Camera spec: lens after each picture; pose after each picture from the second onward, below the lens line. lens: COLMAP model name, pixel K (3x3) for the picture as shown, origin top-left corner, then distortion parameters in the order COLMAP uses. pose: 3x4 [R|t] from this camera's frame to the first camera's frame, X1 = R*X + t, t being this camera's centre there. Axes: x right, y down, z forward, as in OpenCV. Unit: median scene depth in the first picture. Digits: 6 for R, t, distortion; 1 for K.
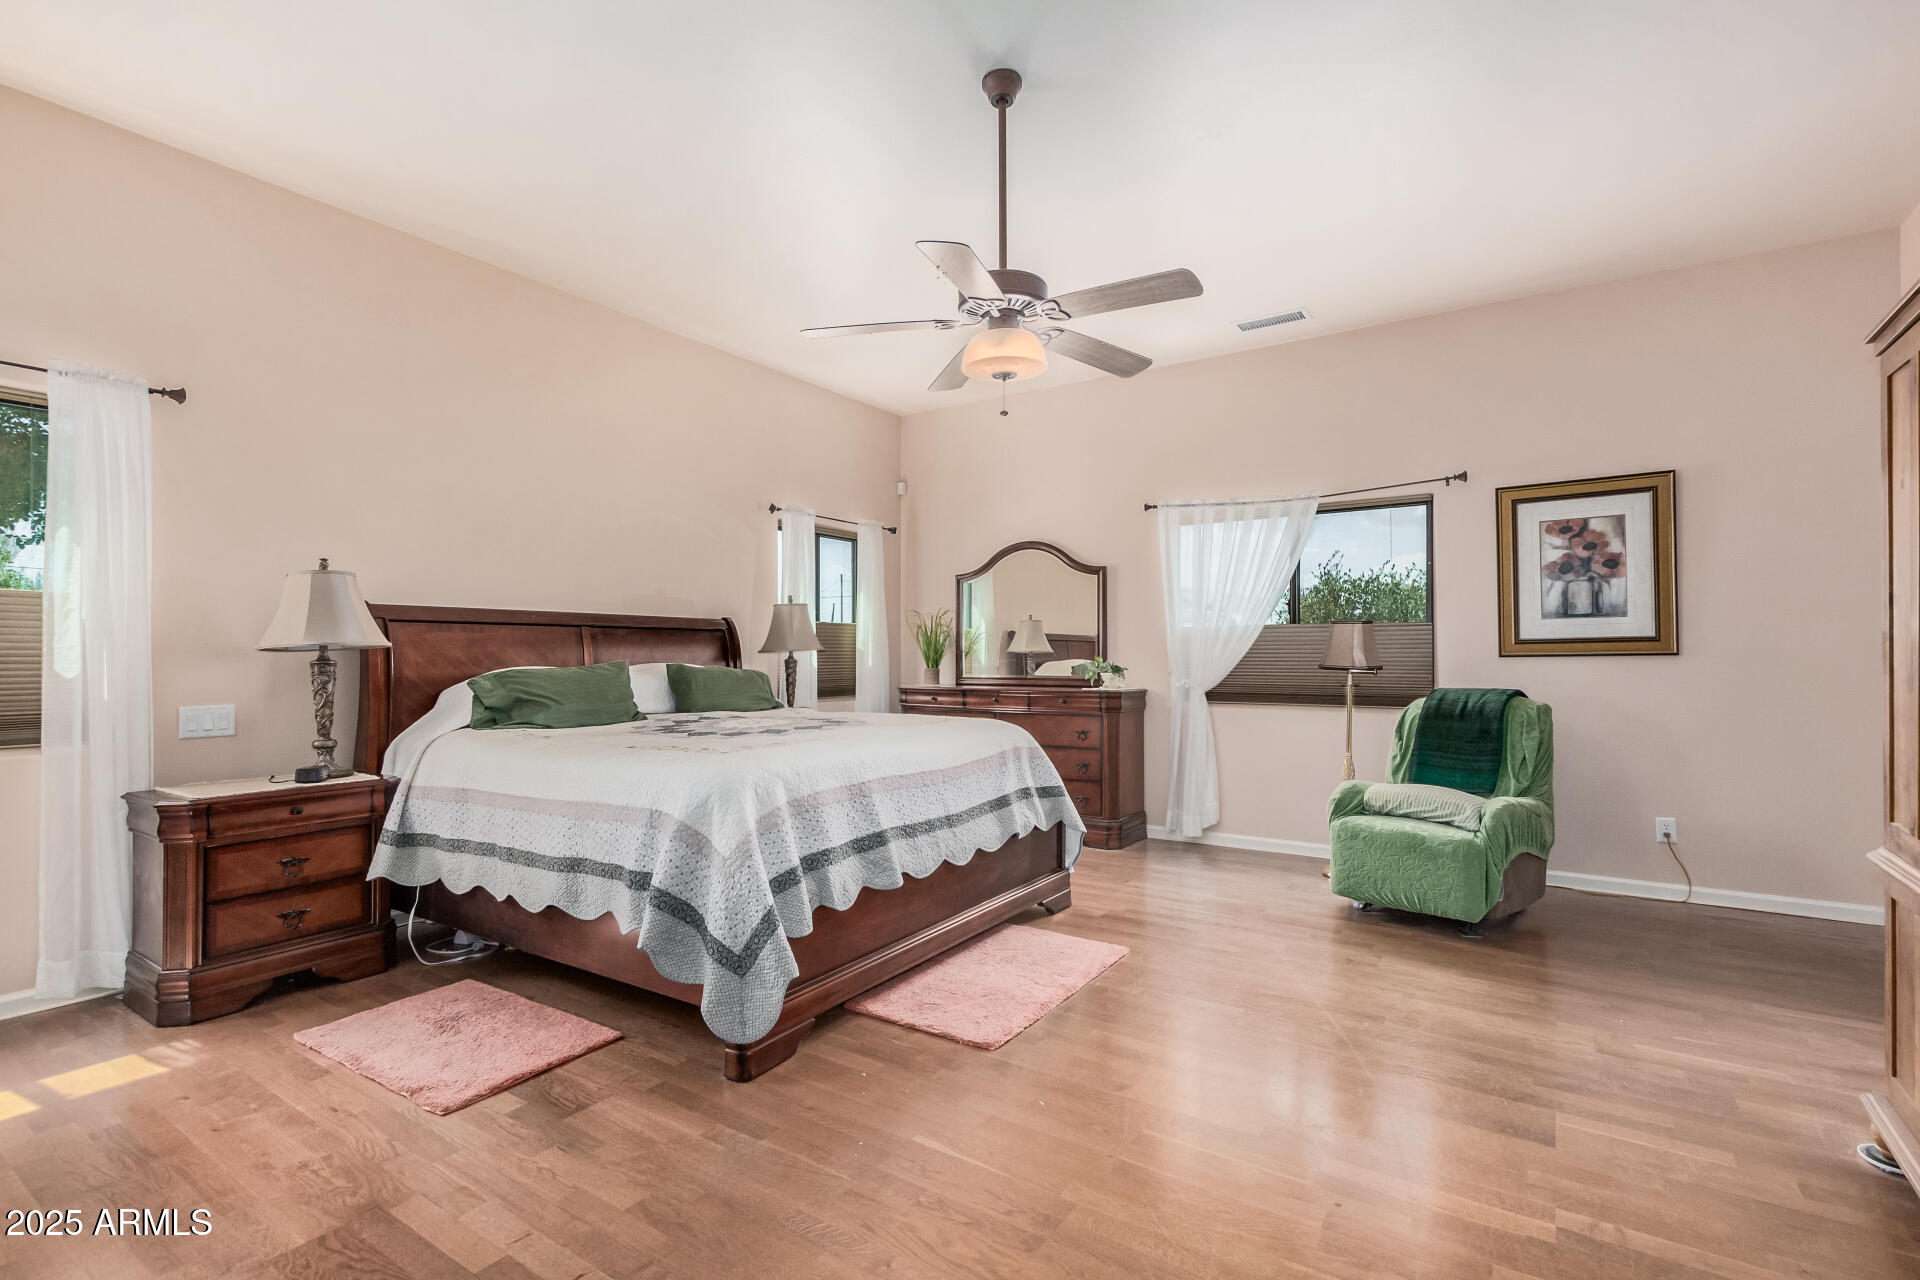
lens RADIAL K [[872.2, 0, 966.8], [0, 872.2, 635.6], [0, 0, 1]] dist [0.001311, 0.000078]
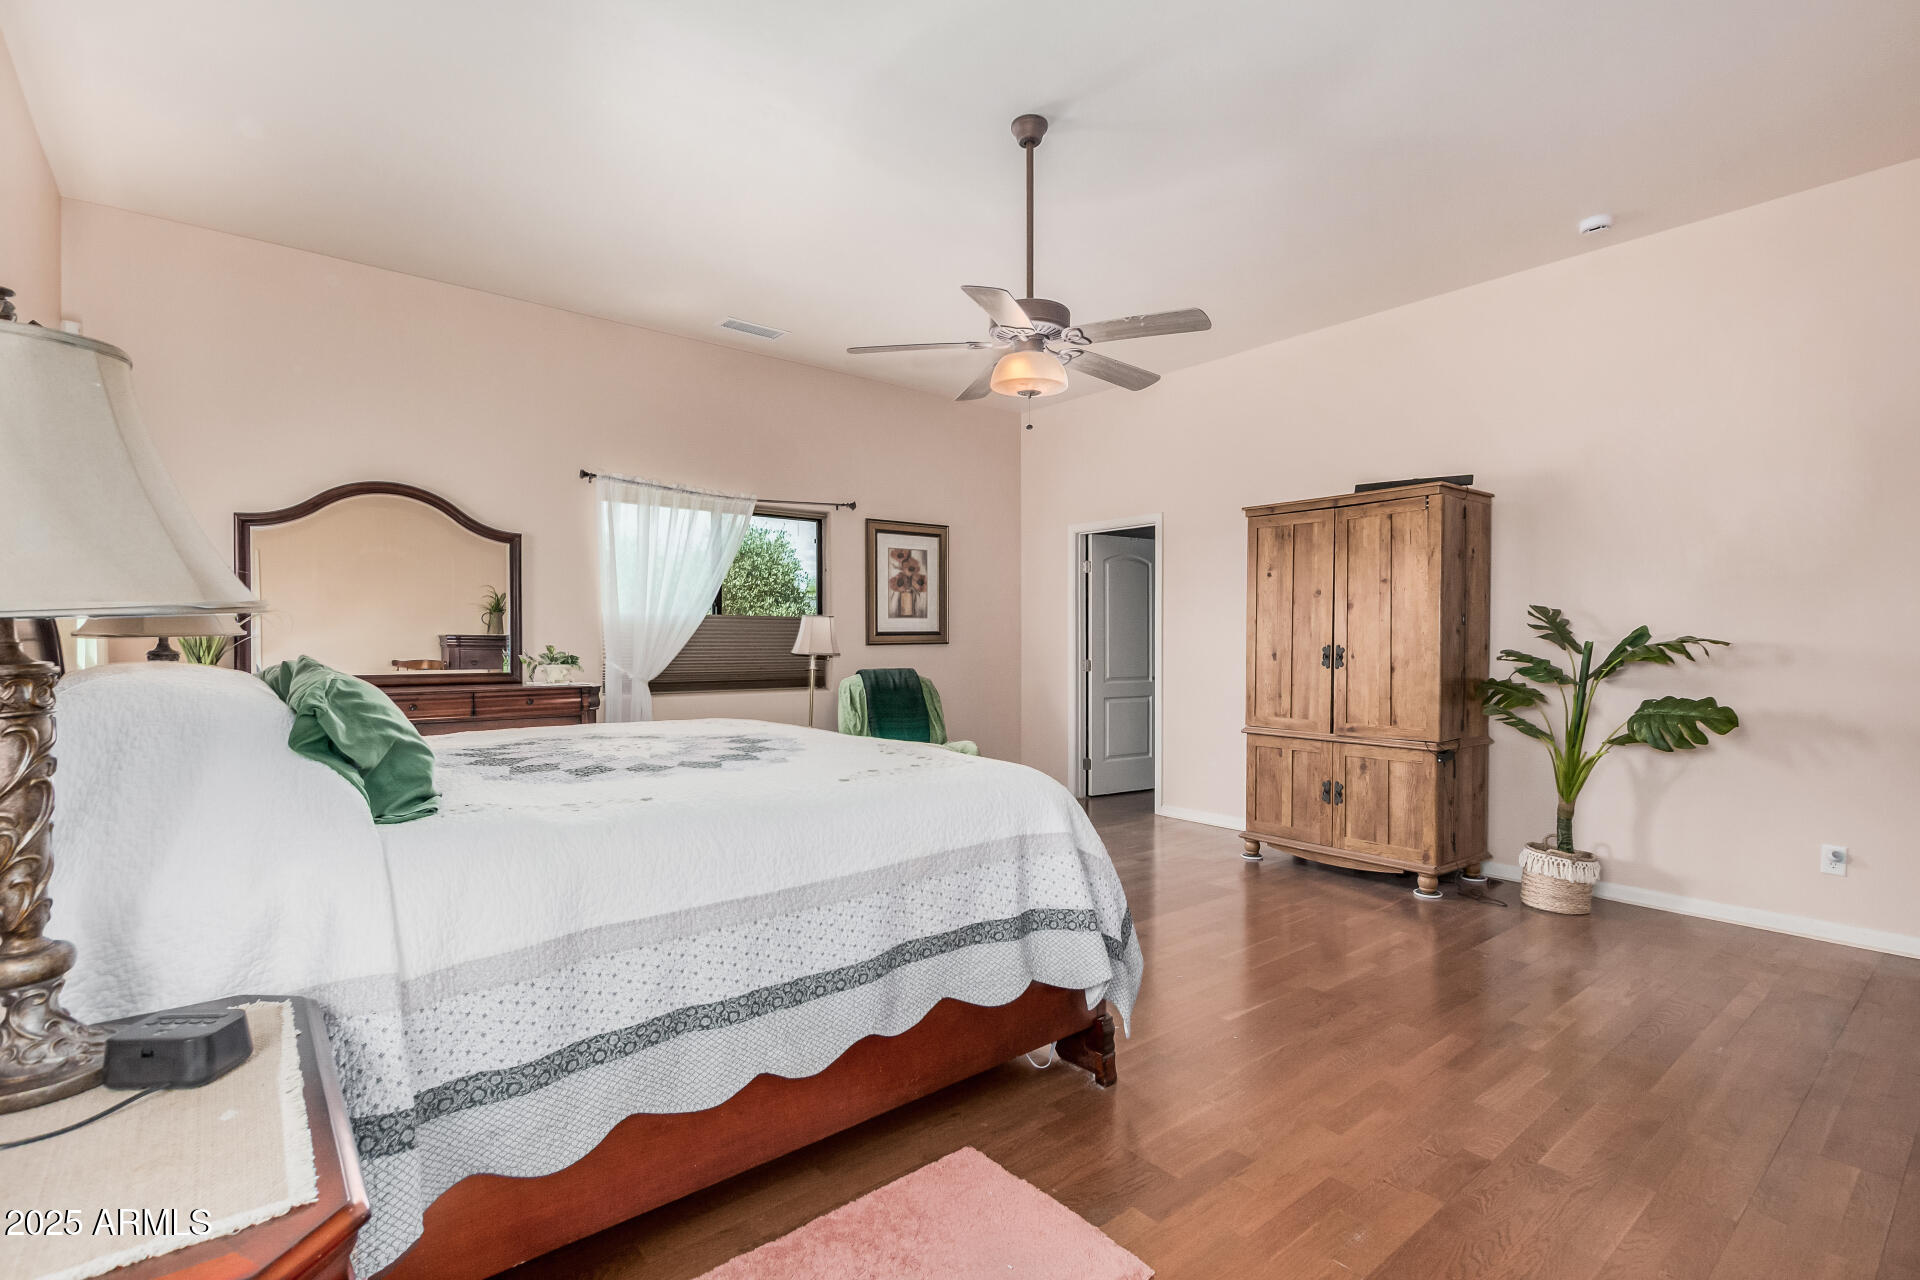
lens RADIAL K [[897.9, 0, 960.0], [0, 897.9, 640.0], [0, 0, 1]] dist [0.001179, 0.000036]
pose [[0.292719, 0.003838, 0.956191, -0.693657], [-0.021767, 0.999760, 0.002651, 0.010412], [-0.955951, -0.021589, 0.292732, 0.479610]]
